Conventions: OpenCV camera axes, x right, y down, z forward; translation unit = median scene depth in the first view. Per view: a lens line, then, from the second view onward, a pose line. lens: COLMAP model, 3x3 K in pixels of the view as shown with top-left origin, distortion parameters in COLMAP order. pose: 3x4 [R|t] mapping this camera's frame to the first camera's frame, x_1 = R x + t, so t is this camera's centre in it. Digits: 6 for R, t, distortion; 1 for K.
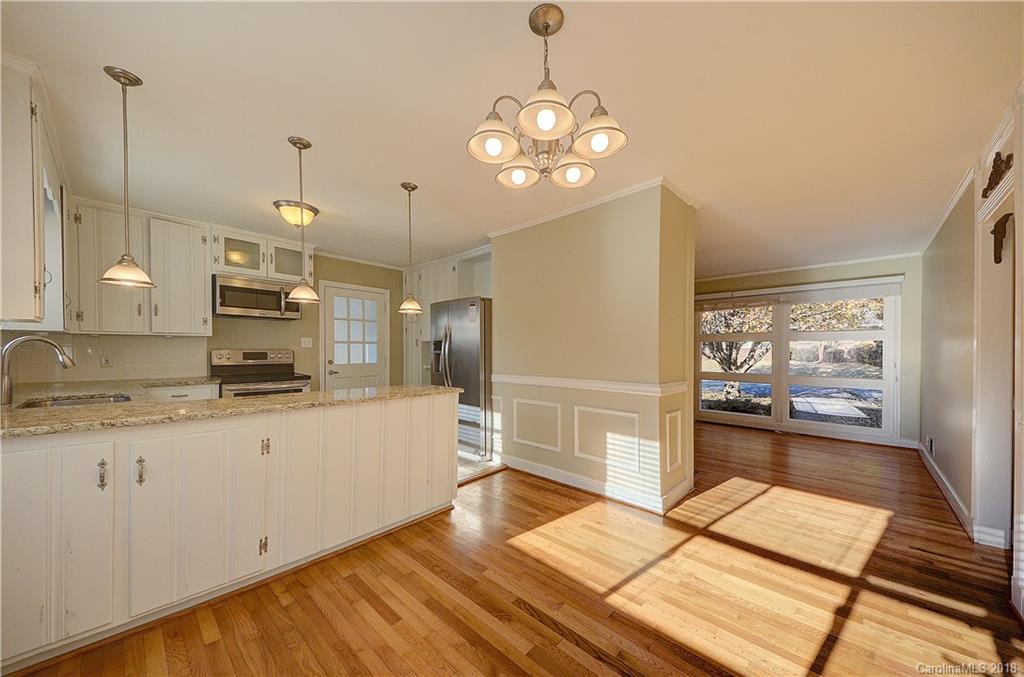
lens RADIAL K [[359.5, 0, 512.8], [0, 359.5, 352.9], [0, 0, 1]] dist [0.063785, -0.025269]
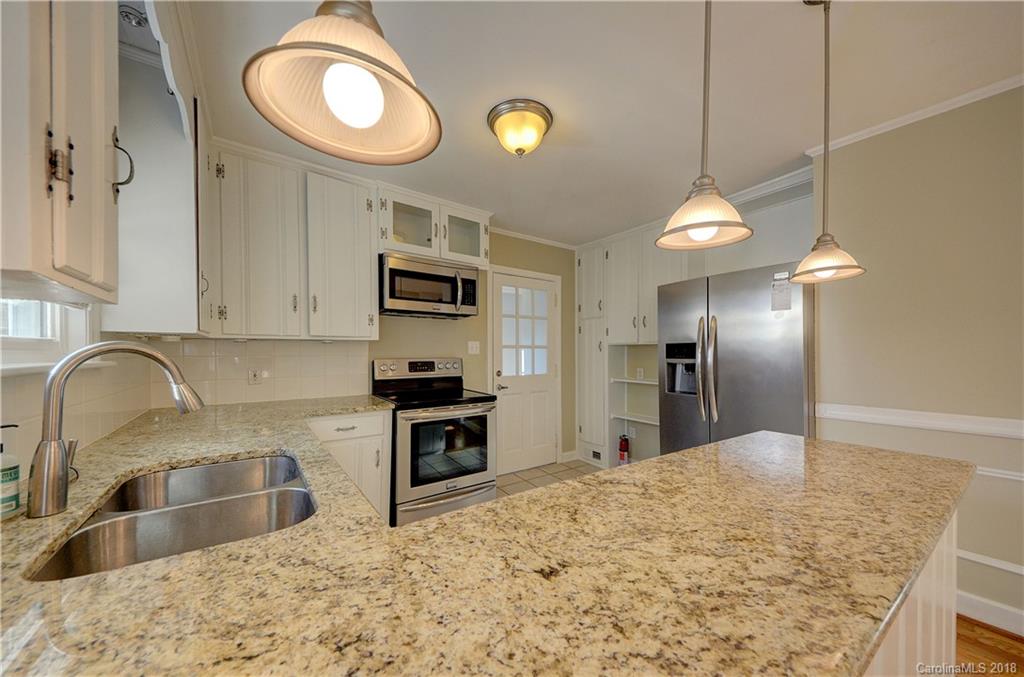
lens RADIAL K [[359.5, 0, 512.8], [0, 359.5, 352.9], [0, 0, 1]] dist [0.063785, -0.025269]
pose [[0.977816, -0.003687, -0.209433, -0.398128], [0.002257, 0.999972, -0.007067, -0.014969], [0.209453, 0.006438, 0.977797, 0.357249]]
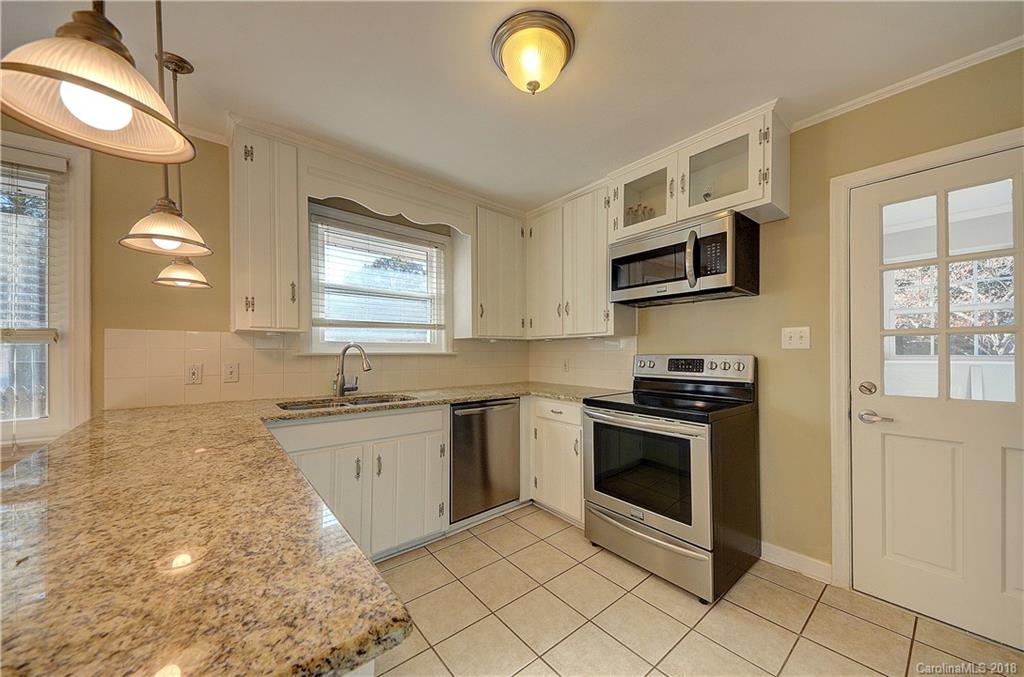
lens RADIAL K [[359.5, 0, 512.8], [0, 359.5, 352.9], [0, 0, 1]] dist [0.063785, -0.025269]
pose [[-0.133870, -0.002845, -0.990995, -0.101200], [-0.008329, 0.999964, -0.001746, -0.008470], [0.990964, 0.008020, -0.133889, 0.873234]]
